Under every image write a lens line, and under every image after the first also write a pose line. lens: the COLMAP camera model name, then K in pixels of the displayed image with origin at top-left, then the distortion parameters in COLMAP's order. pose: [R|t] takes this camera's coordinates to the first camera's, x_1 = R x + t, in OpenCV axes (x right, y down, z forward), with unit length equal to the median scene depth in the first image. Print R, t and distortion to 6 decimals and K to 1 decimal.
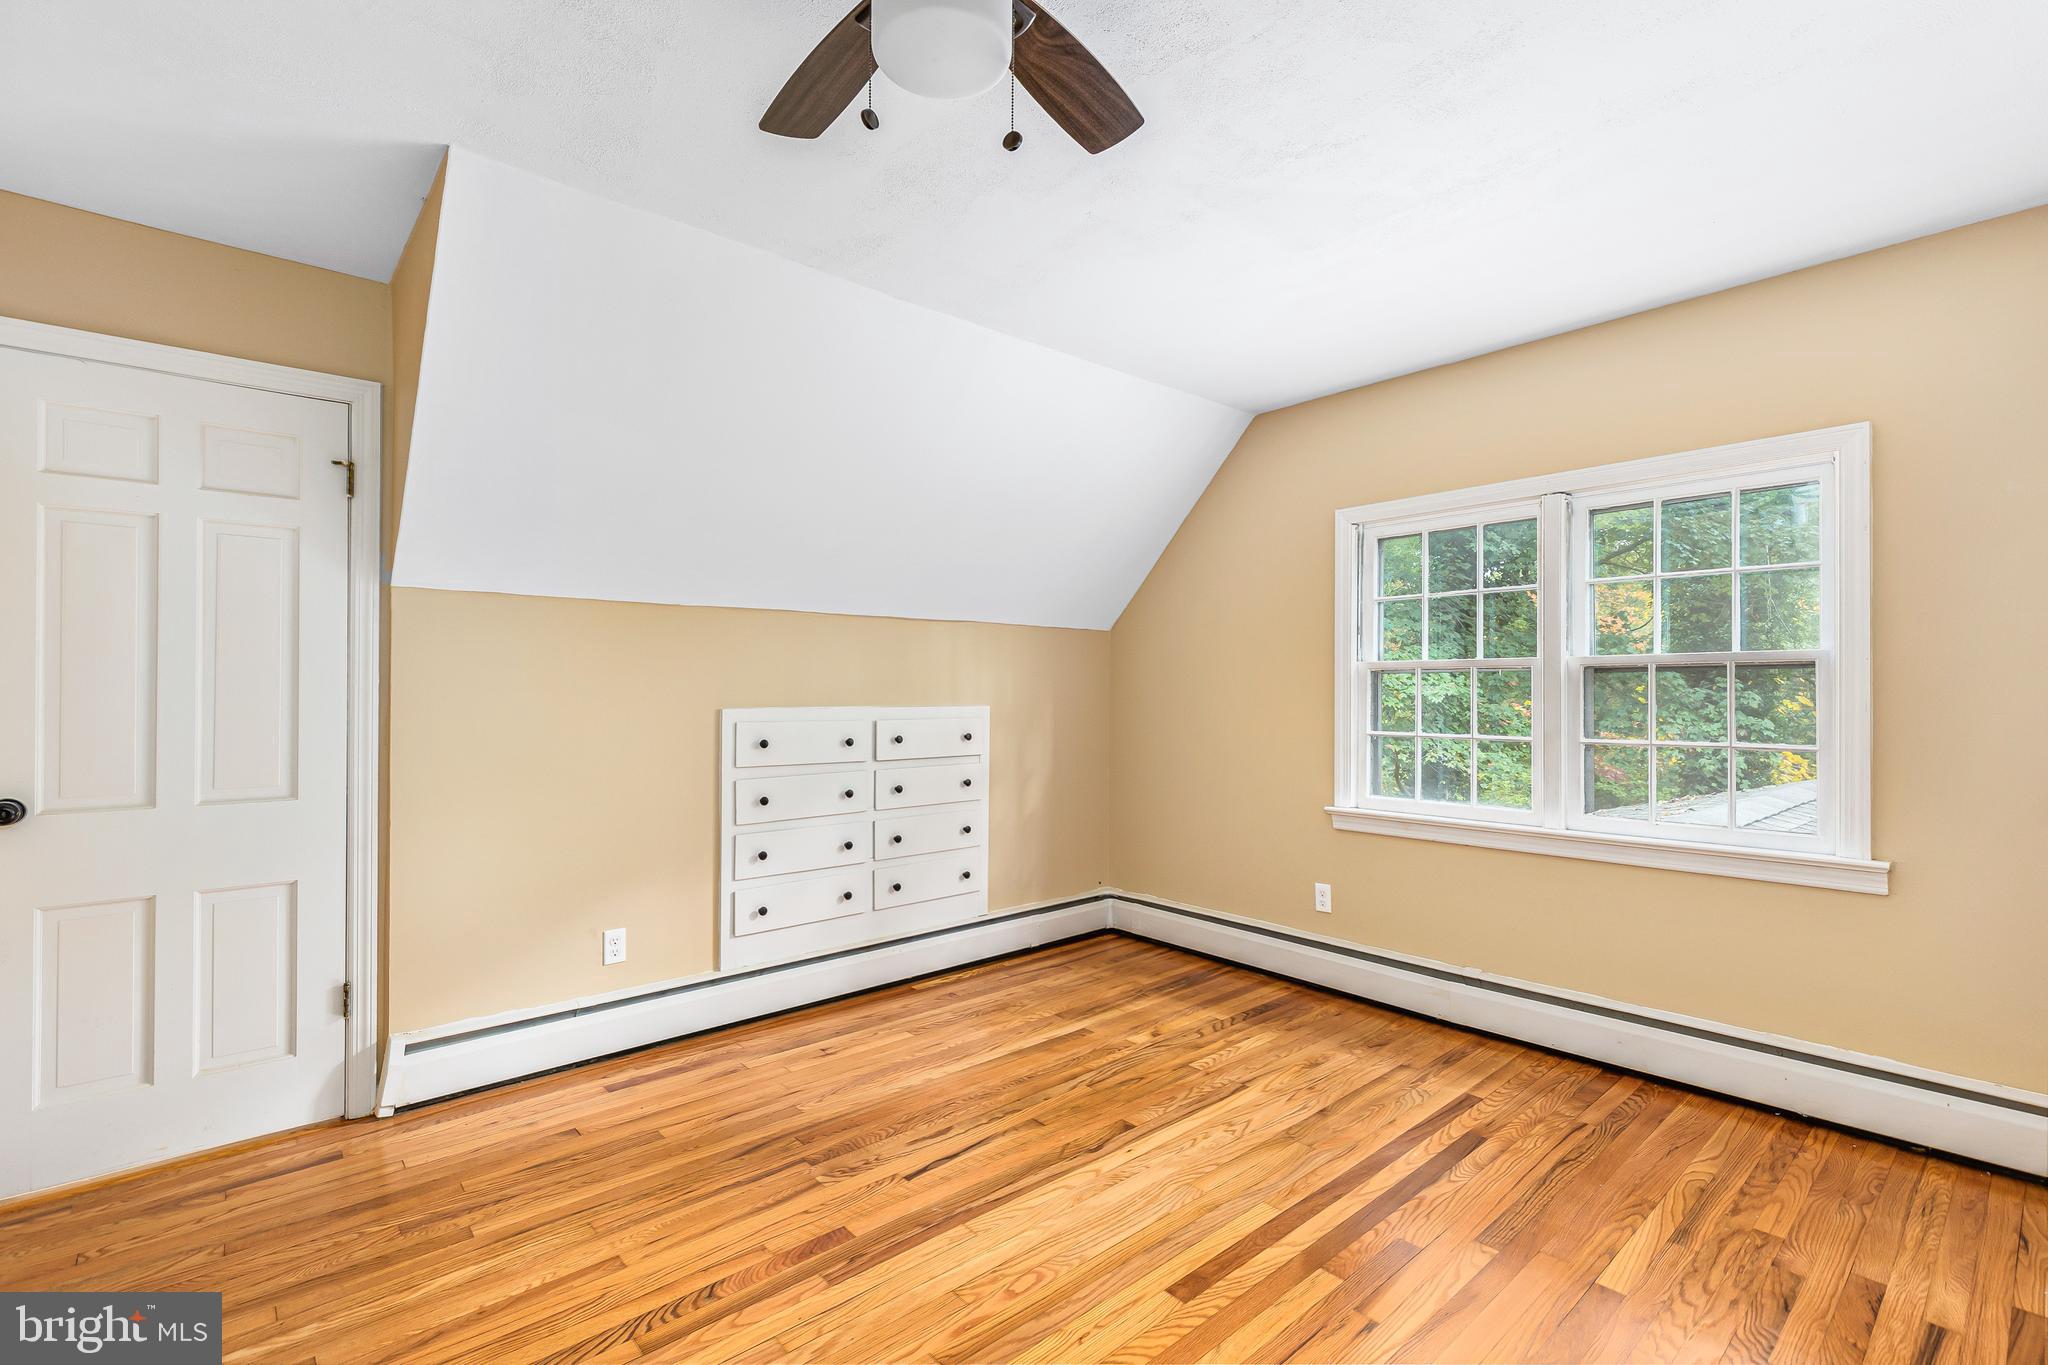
lens RADIAL K [[927.2, 0, 1039.2], [0, 927.2, 685.7], [0, 0, 1]] dist [0.012778, -0.001871]
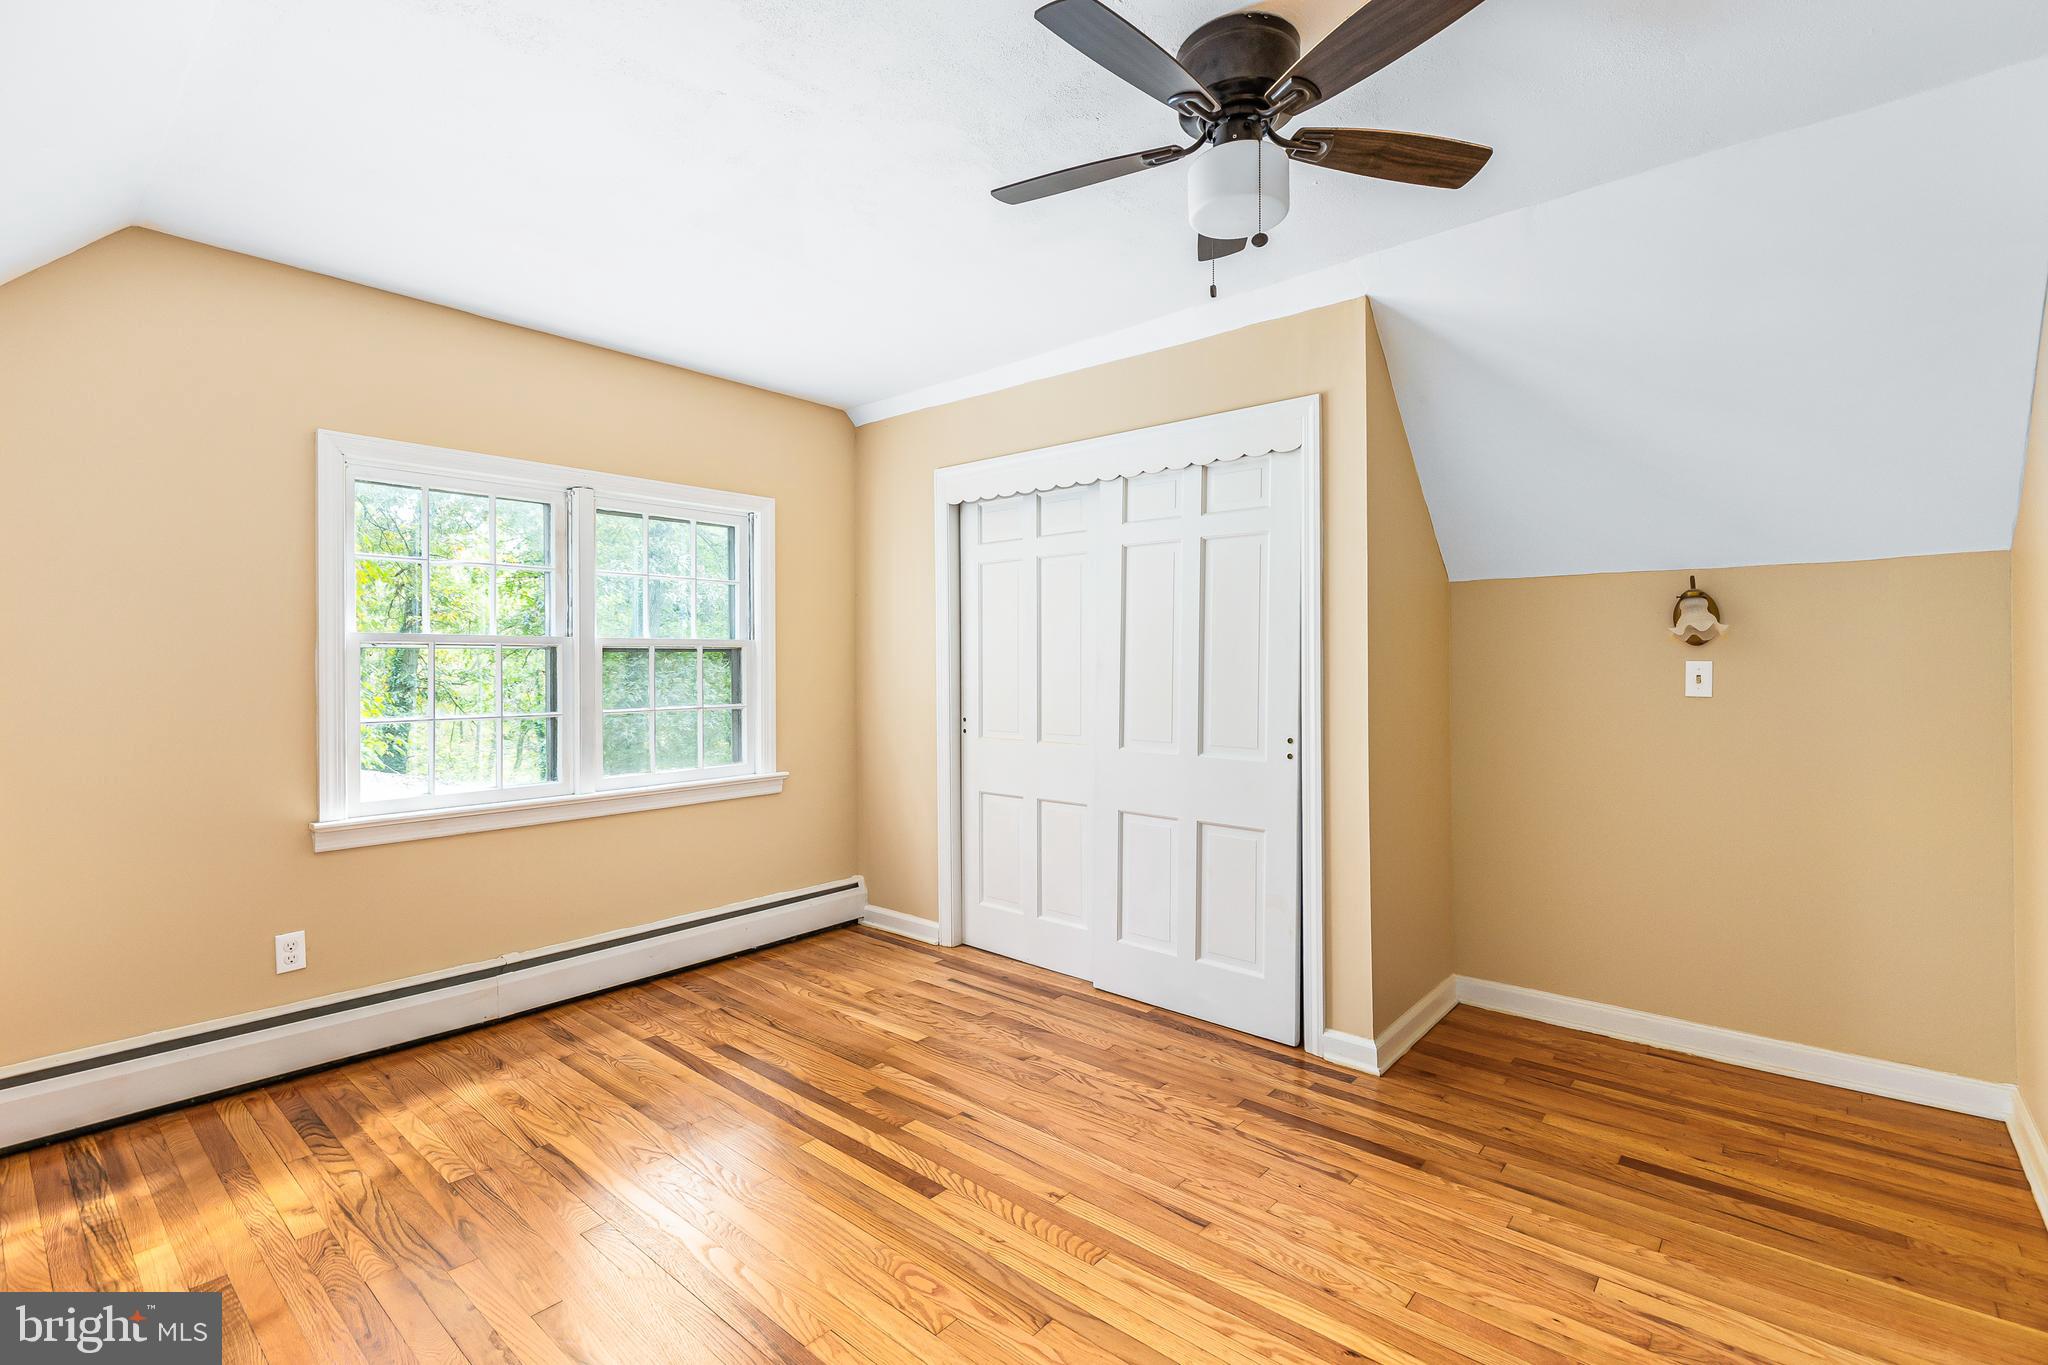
lens RADIAL K [[927.2, 0, 1036.6], [0, 927.2, 672.0], [0, 0, 1]] dist [0.012778, -0.001871]
pose [[-0.138378, -0.005716, 0.990363, -0.670865], [-0.000212, 0.999983, 0.005742, 0.004682], [-0.990379, 0.000585, -0.138377, 0.695137]]
